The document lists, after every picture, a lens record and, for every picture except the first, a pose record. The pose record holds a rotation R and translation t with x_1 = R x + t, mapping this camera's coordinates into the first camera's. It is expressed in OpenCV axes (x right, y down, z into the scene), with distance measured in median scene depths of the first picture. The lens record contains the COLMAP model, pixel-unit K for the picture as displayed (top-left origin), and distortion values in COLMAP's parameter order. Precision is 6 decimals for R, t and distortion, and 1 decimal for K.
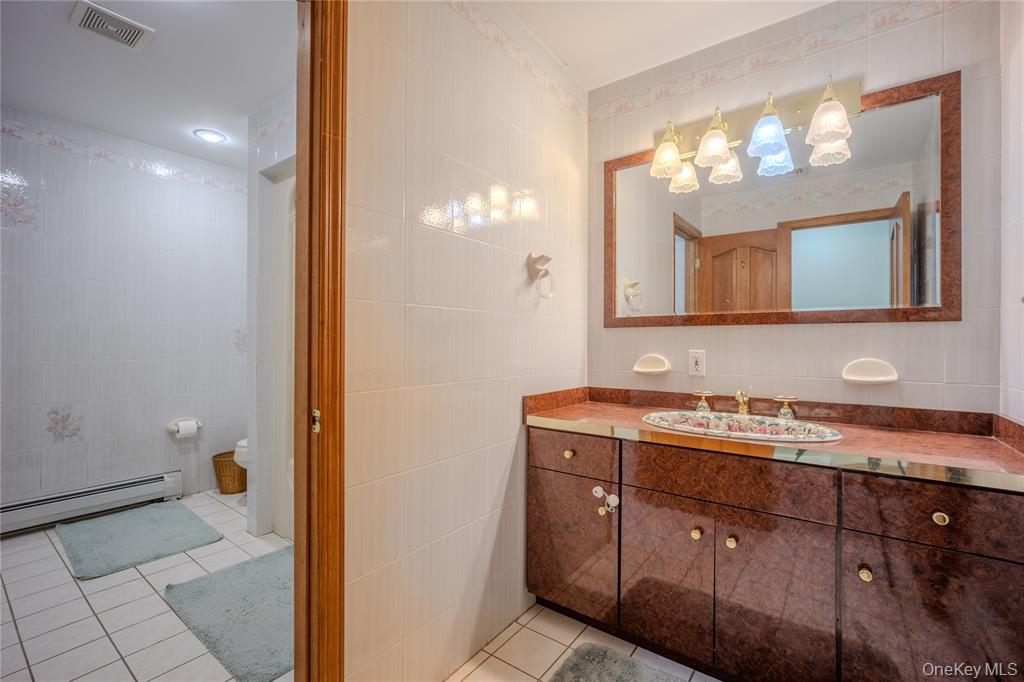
lens RADIAL K [[438.9, 0, 516.6], [0, 438.9, 344.1], [0, 0, 1]] dist [-0.017631, 0.002721]
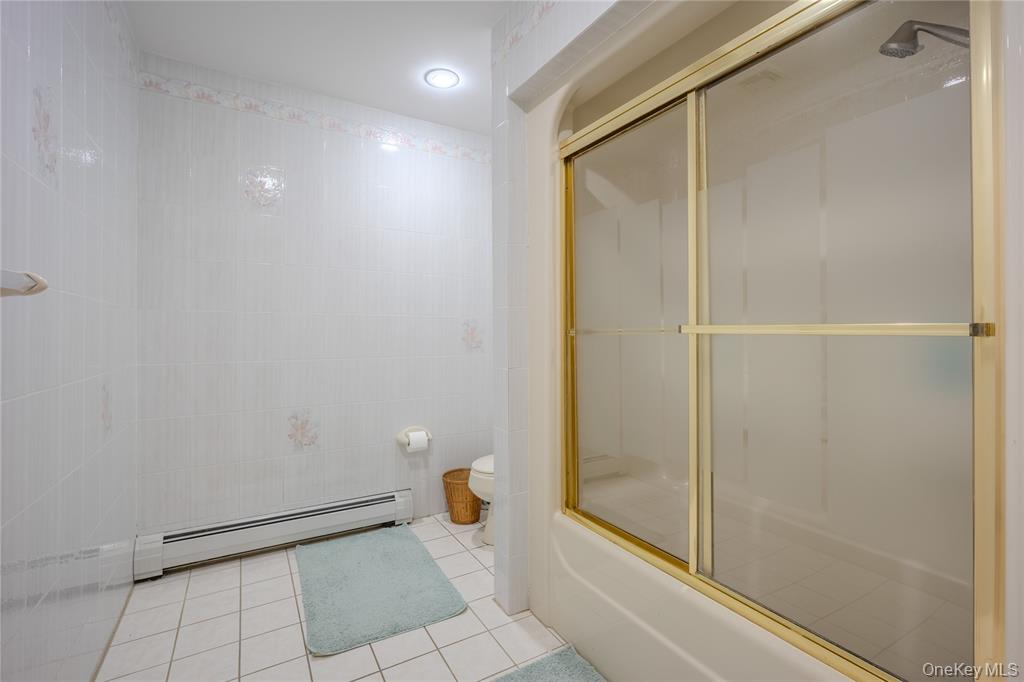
lens RADIAL K [[438.9, 0, 511.8], [0, 438.9, 334.9], [0, 0, 1]] dist [-0.017631, 0.002721]
pose [[0.923157, -0.007753, -0.384344, -0.268850], [0.006109, 0.999966, -0.005499, -0.003887], [0.384374, 0.002729, 0.923174, 0.295082]]
